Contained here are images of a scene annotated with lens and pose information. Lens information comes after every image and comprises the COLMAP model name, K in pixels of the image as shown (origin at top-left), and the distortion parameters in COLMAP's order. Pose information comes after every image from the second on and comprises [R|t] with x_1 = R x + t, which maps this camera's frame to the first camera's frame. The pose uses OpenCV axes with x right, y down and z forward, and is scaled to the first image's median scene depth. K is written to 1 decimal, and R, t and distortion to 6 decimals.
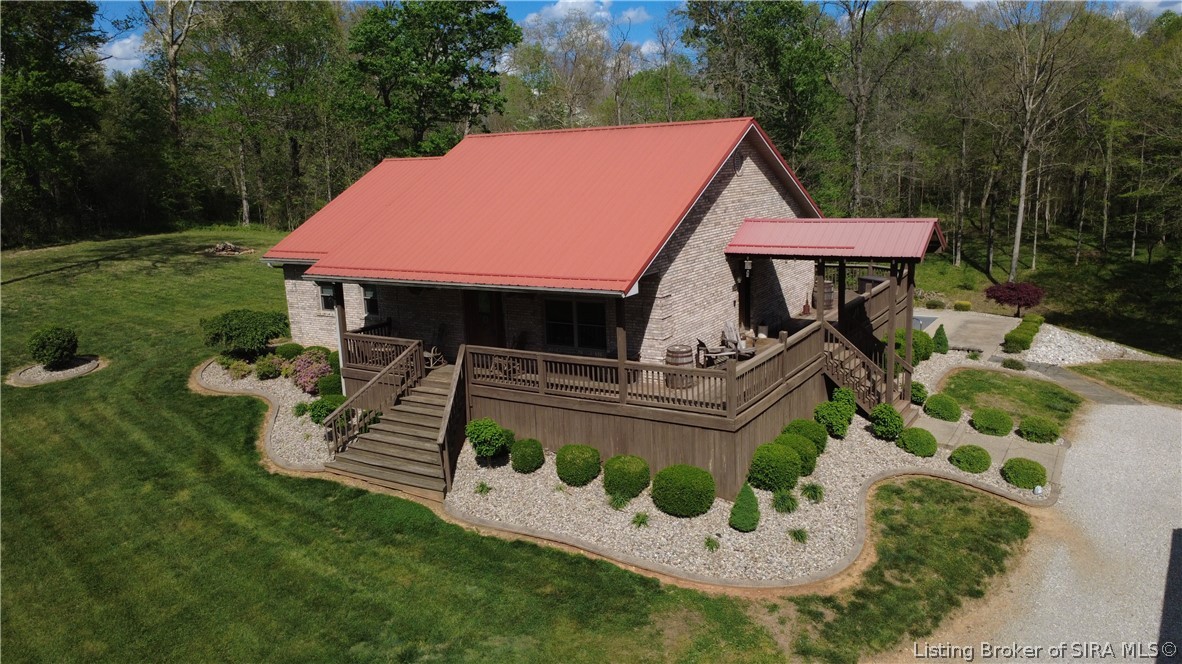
lens RADIAL K [[865.8, 0, 586.6], [0, 865.8, 328.7], [0, 0, 1]] dist [-0.008098, -0.005216]
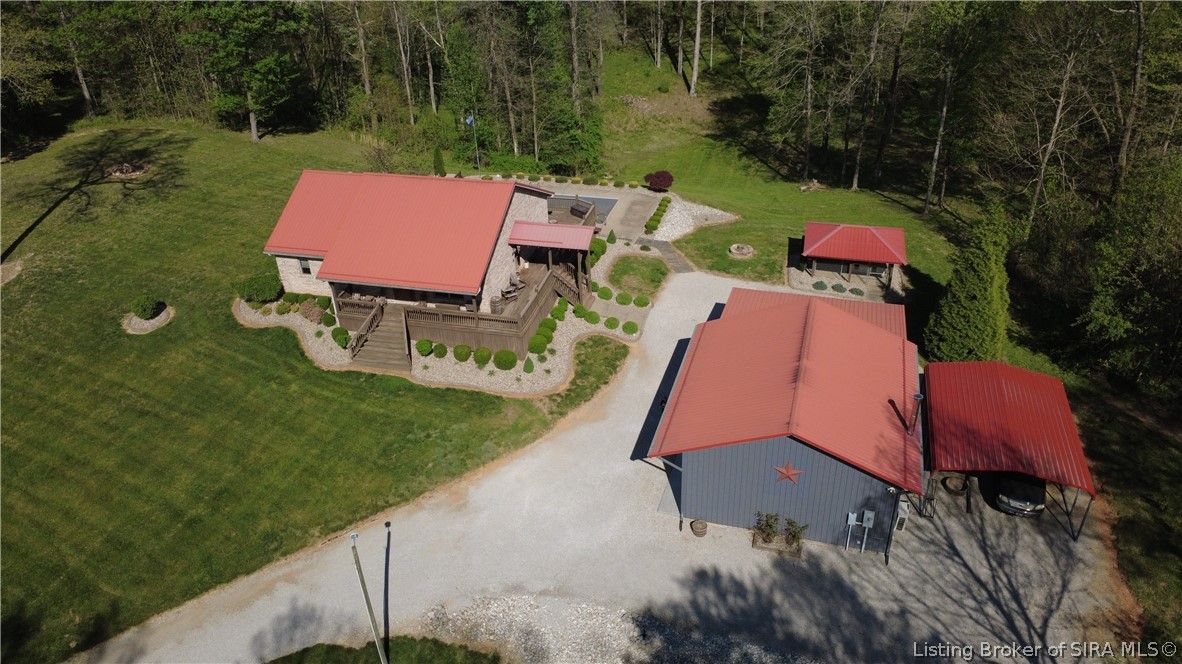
lens RADIAL K [[865.8, 0, 591.6], [0, 865.8, 331.5], [0, 0, 1]] dist [-0.008098, -0.005216]
pose [[0.956197, -0.146589, 0.253376, -0.295647], [0.054619, 0.939722, 0.337548, -0.776122], [-0.287584, -0.308923, 0.906566, -1.465765]]
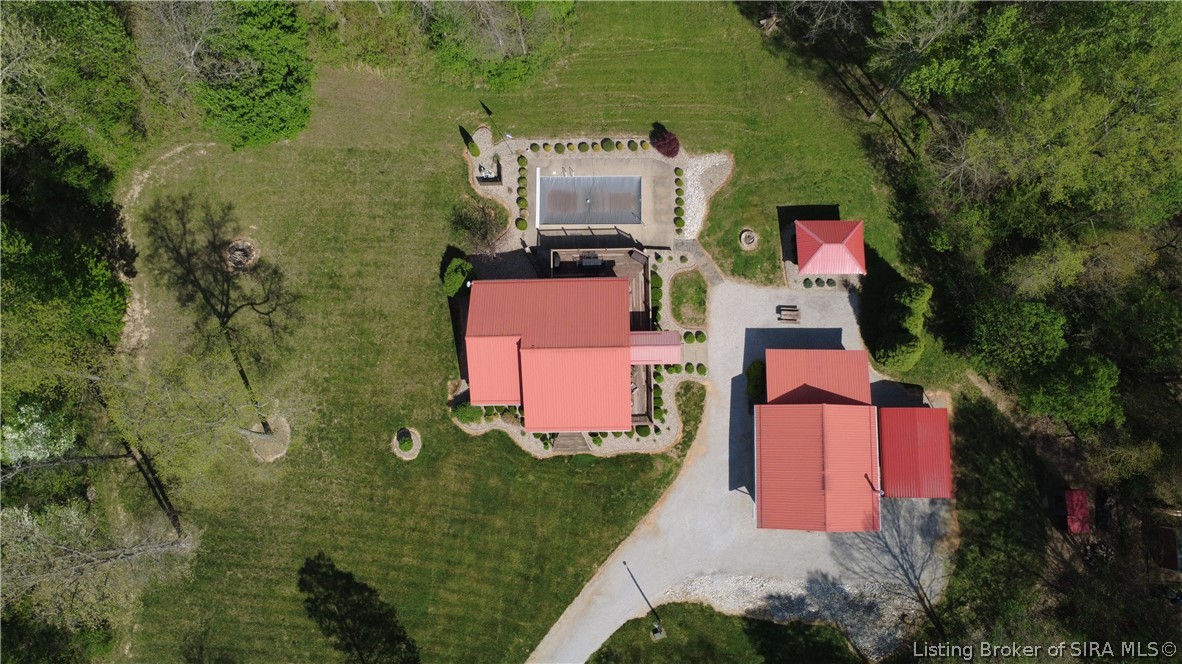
lens RADIAL K [[865.8, 0, 589.3], [0, 865.8, 332.5], [0, 0, 1]] dist [-0.008098, -0.005216]
pose [[0.840868, -0.533985, 0.088326, -0.256549], [0.106401, 0.323095, 0.940366, -4.293654], [-0.530679, -0.781326, 0.328497, 0.044182]]
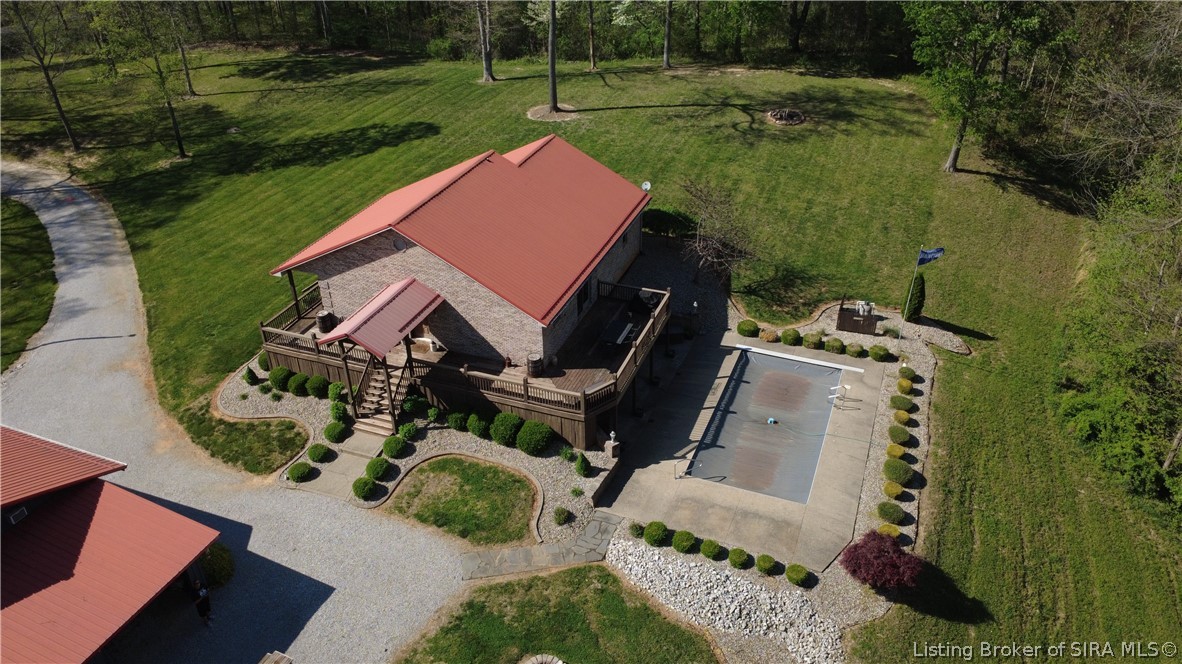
lens RADIAL K [[865.8, 0, 586.7], [0, 865.8, 336.0], [0, 0, 1]] dist [-0.008098, -0.005216]
pose [[0.194934, 0.545625, -0.815042, 2.101118], [-0.188964, 0.836308, 0.514667, -1.202537], [0.962441, 0.053688, 0.266128, 1.172181]]
